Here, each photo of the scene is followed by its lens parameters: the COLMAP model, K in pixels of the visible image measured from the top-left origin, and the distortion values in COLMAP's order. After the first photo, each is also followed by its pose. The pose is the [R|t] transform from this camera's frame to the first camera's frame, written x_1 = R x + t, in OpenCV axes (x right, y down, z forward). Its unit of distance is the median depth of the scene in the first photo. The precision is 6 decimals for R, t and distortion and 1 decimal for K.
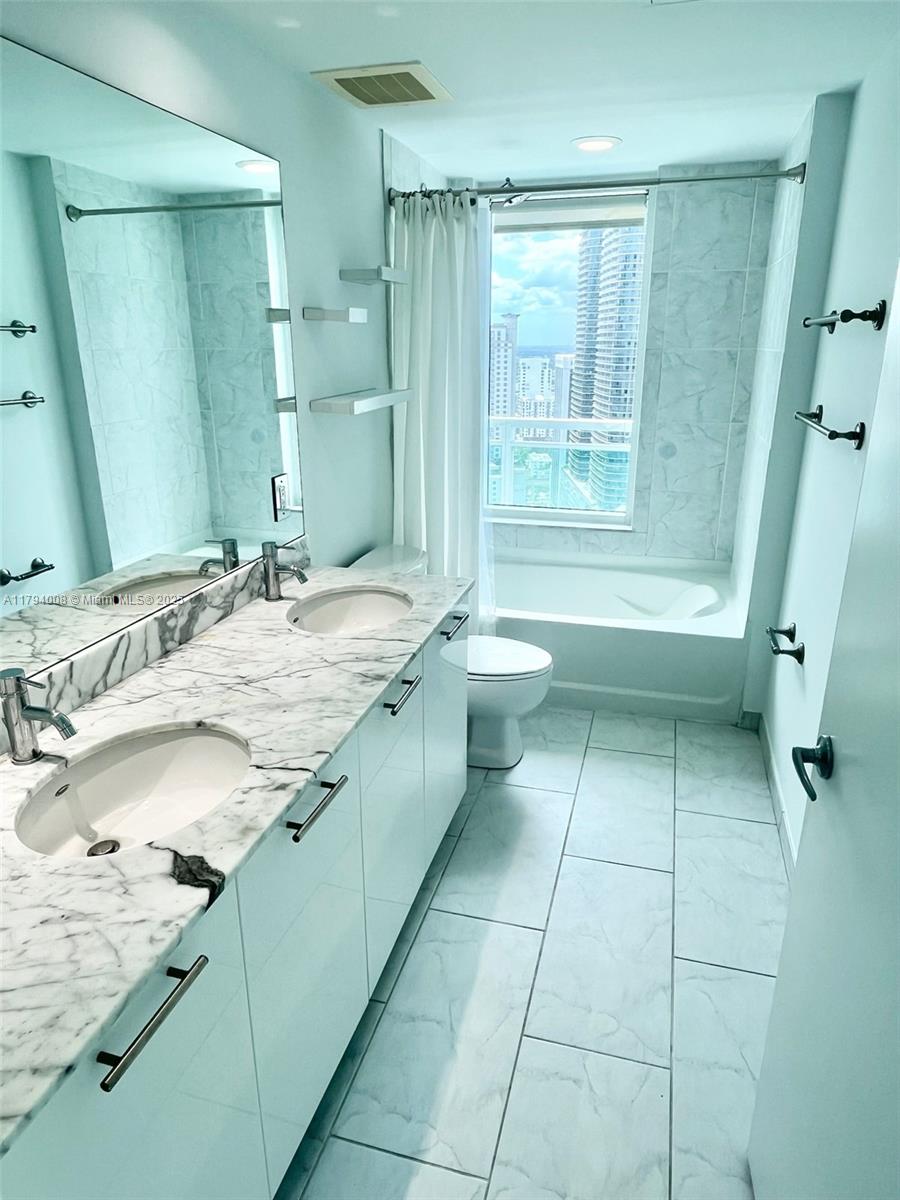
lens RADIAL K [[761.2, 0, 445.2], [0, 761.2, 599.9], [0, 0, 1]] dist [-0.005331, -0.004606]
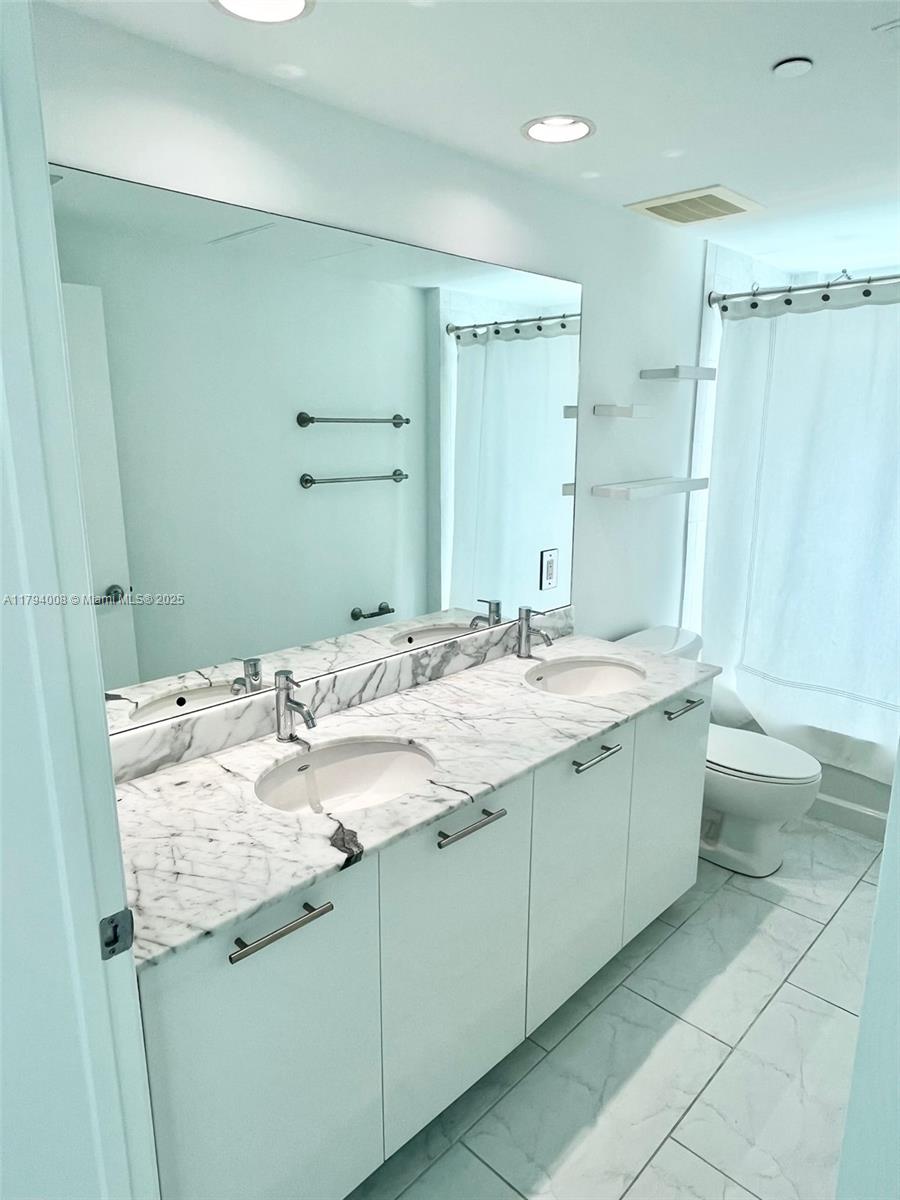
lens RADIAL K [[761.2, 0, 440.2], [0, 761.2, 597.8], [0, 0, 1]] dist [-0.005331, -0.004606]
pose [[0.873883, 0.106829, -0.474253, 0.257498], [-0.155418, 0.985752, -0.064331, 0.005626], [0.460624, 0.129925, 0.878035, -0.078064]]
